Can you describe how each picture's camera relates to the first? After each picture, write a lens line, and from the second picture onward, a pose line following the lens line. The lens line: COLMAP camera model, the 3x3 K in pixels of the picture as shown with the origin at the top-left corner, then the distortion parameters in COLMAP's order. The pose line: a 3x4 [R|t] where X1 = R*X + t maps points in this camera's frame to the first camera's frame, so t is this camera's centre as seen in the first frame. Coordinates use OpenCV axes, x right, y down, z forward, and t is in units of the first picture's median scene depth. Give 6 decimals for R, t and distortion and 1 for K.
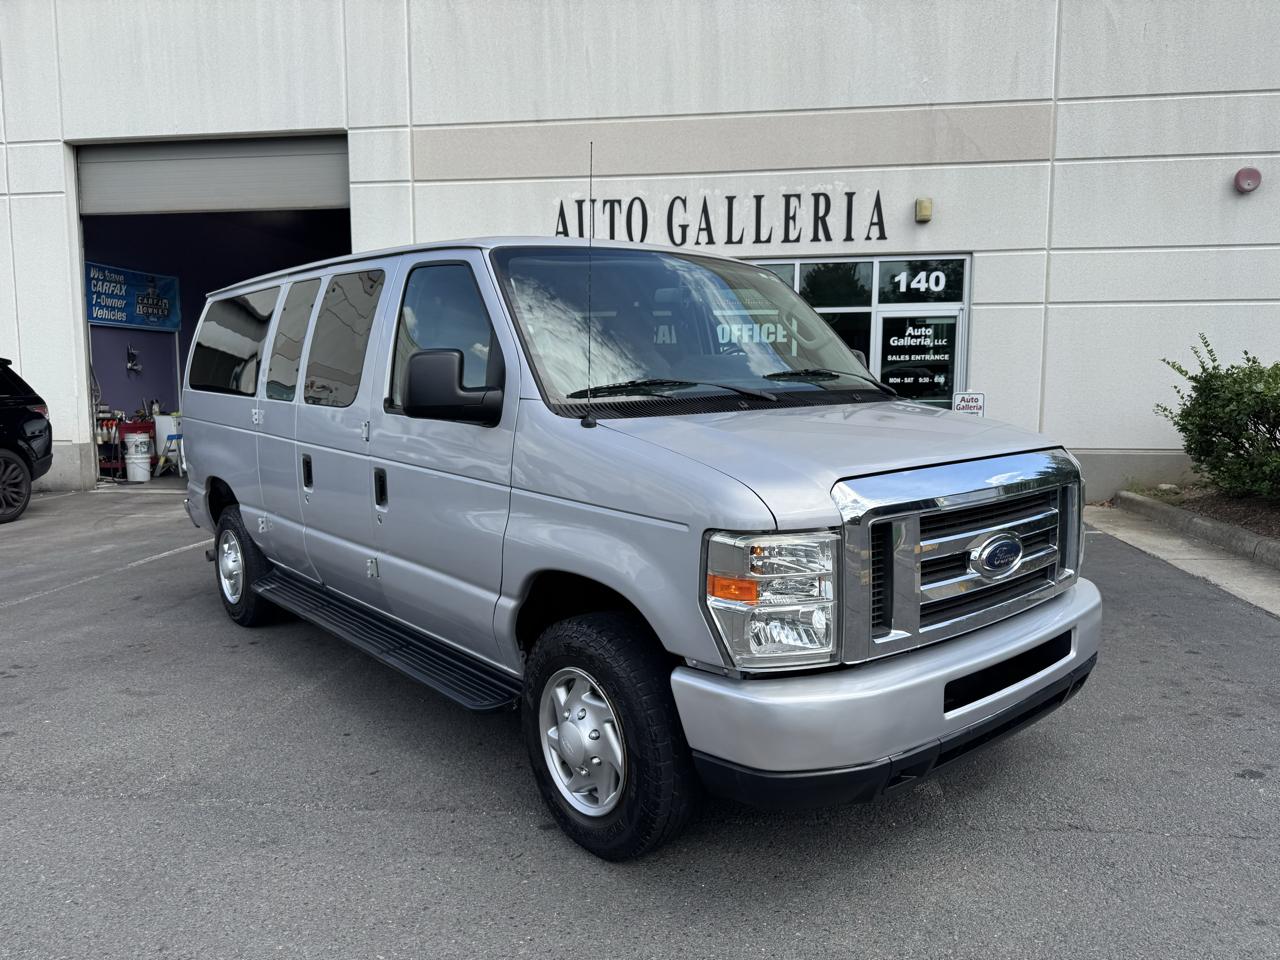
lens RADIAL K [[907.7, 0, 646.0], [0, 907.7, 486.3], [0, 0, 1]] dist [0.018943, -0.022448]
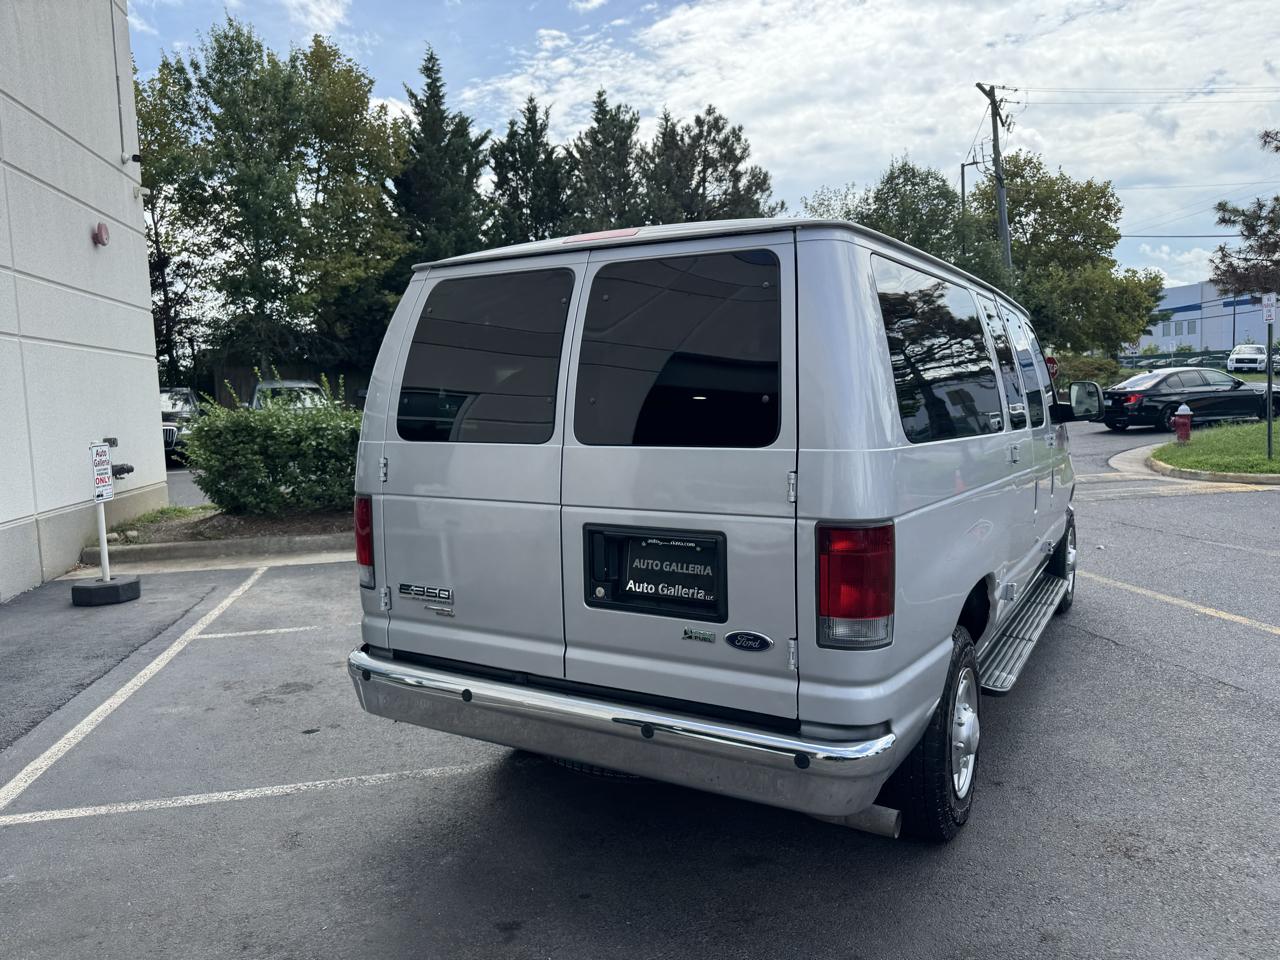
lens RADIAL K [[907.7, 0, 649.9], [0, 907.7, 473.5], [0, 0, 1]] dist [0.018943, -0.022448]
pose [[-0.337313, -0.064158, 0.939204, -0.507800], [0.140128, 0.983138, 0.117486, -0.094124], [-0.930905, 0.171238, -0.322635, 0.739464]]
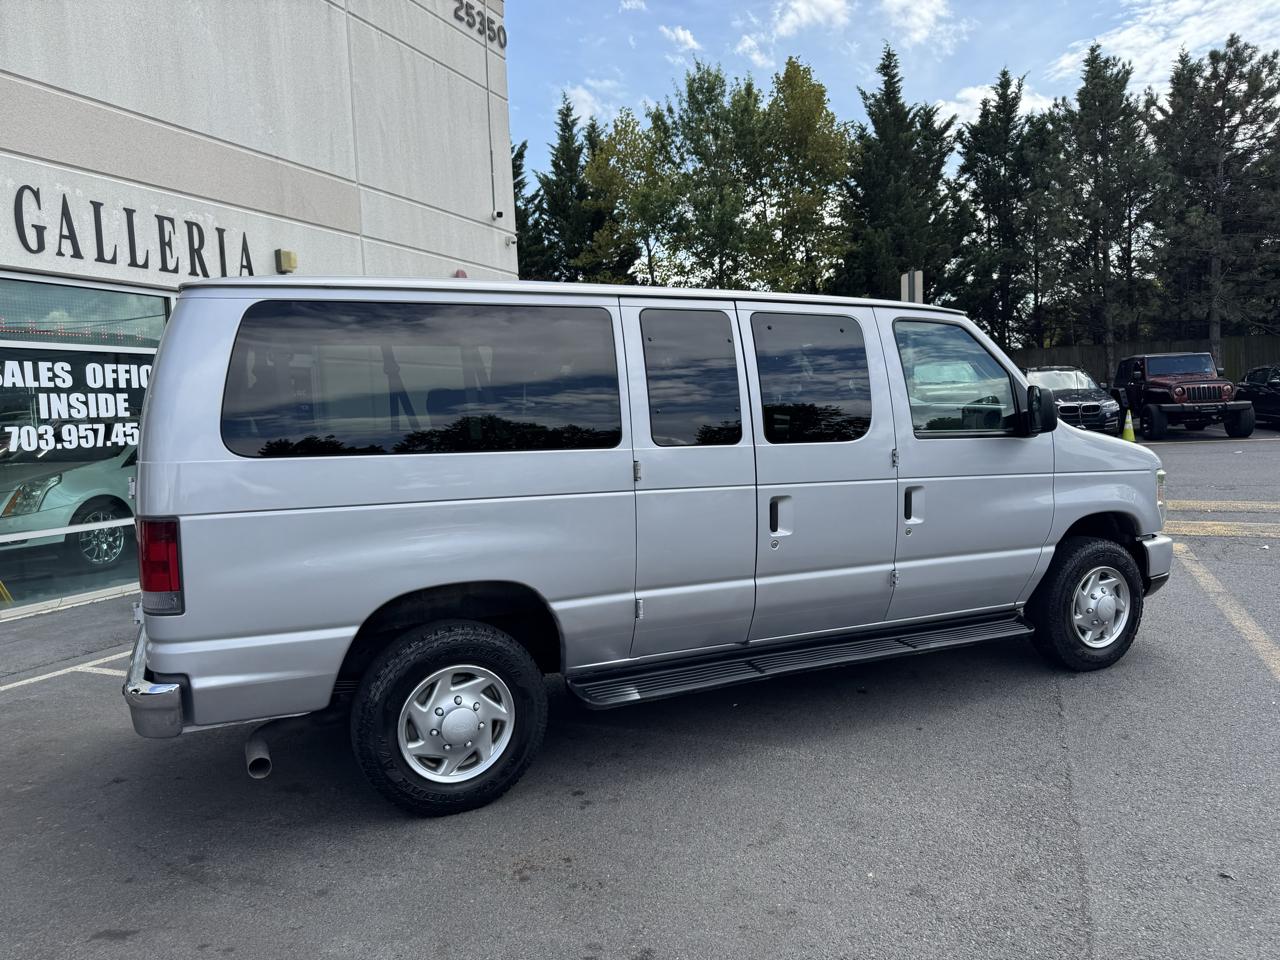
lens RADIAL K [[907.7, 0, 650.9], [0, 907.7, 477.4], [0, 0, 1]] dist [0.018943, -0.022448]
pose [[0.257067, -0.076562, 0.963356, -0.558548], [0.147180, 0.988330, 0.039272, -0.047308], [-0.955120, 0.131691, 0.265335, 0.373108]]
